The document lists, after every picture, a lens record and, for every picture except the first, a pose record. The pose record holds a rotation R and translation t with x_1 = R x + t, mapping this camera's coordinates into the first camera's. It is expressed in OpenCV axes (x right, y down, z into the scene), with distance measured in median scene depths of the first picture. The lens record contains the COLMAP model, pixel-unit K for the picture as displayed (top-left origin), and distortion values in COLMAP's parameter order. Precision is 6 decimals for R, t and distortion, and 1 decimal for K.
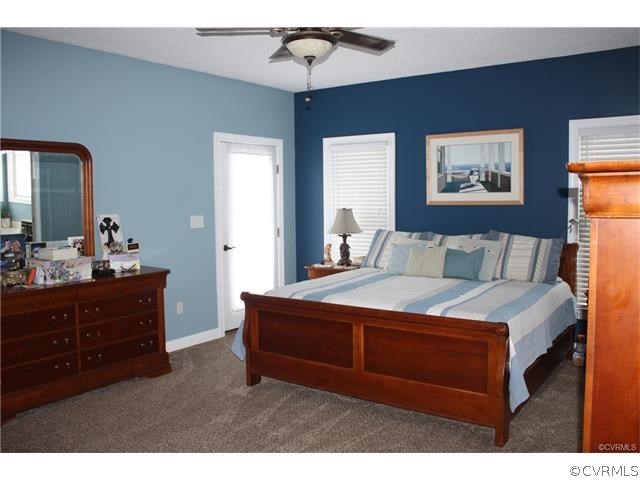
lens RADIAL K [[563.0, 0, 318.2], [0, 563.0, 241.7], [0, 0, 1]] dist [-0.125038, 0.066315]
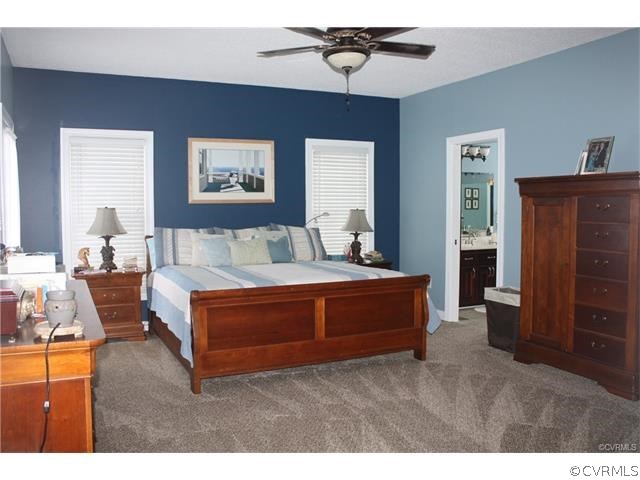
lens RADIAL K [[563.0, 0, 317.3], [0, 563.0, 237.2], [0, 0, 1]] dist [-0.125038, 0.066315]
pose [[0.493201, -0.040082, 0.868992, -0.634045], [0.070519, 0.997493, 0.005985, 0.008509], [-0.867052, 0.058328, 0.494791, 0.287865]]
